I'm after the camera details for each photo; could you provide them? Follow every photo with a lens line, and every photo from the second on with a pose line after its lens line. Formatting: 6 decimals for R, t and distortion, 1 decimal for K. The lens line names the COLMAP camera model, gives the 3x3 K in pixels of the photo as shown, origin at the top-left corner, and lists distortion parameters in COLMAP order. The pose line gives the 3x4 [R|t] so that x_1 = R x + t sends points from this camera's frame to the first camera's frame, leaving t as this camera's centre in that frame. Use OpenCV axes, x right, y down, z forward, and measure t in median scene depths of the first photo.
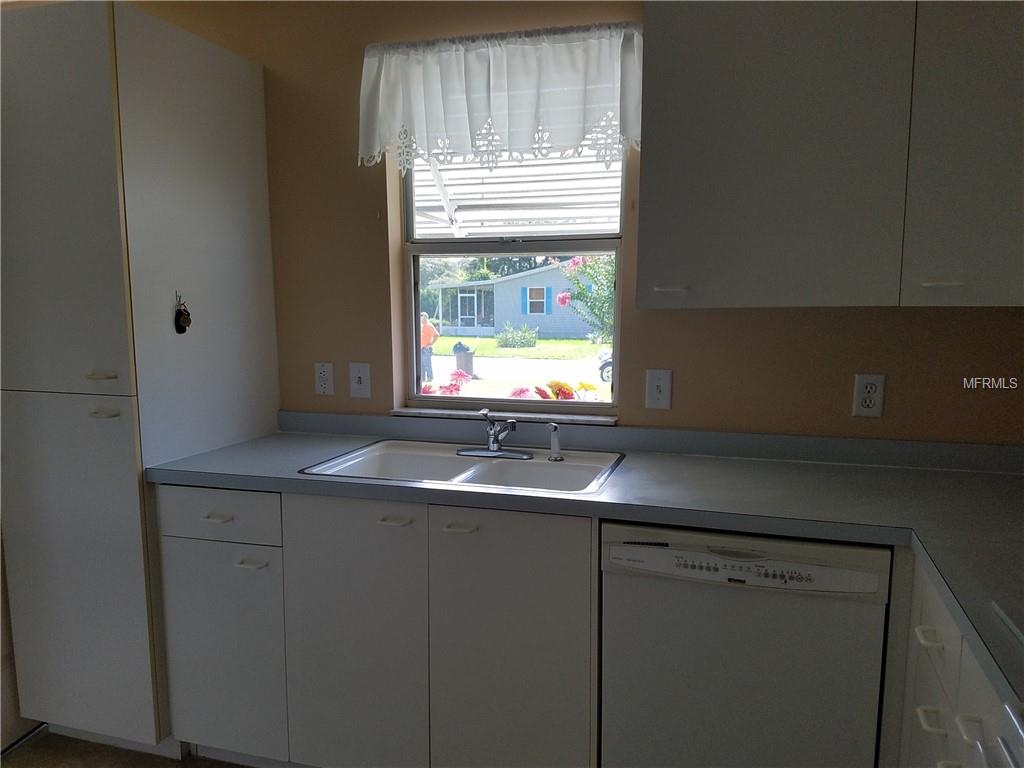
lens RADIAL K [[802.4, 0, 512.0], [0, 802.4, 384.0], [0, 0, 1]] dist [0.234556, -0.384378]
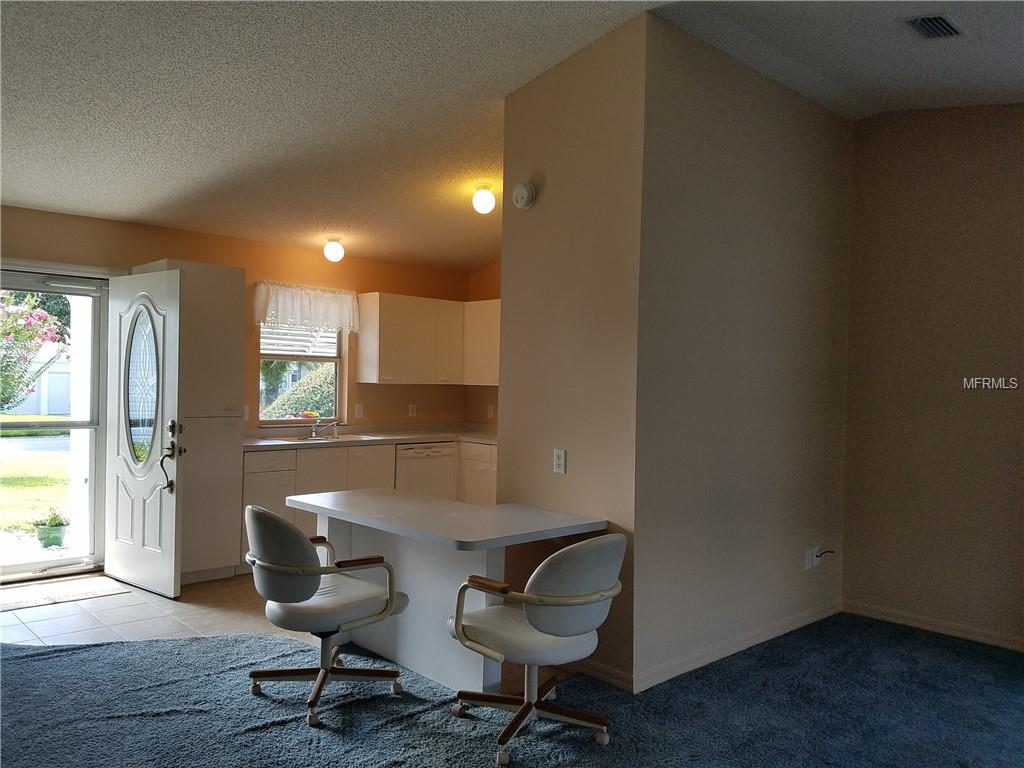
lens RADIAL K [[802.4, 0, 512.0], [0, 802.4, 384.0], [0, 0, 1]] dist [0.234556, -0.384378]
pose [[0.494835, 0.008706, 0.868943, -2.042014], [0.073065, 0.995992, -0.051587, 0.096362], [-0.865910, 0.089016, 0.492216, -0.885342]]
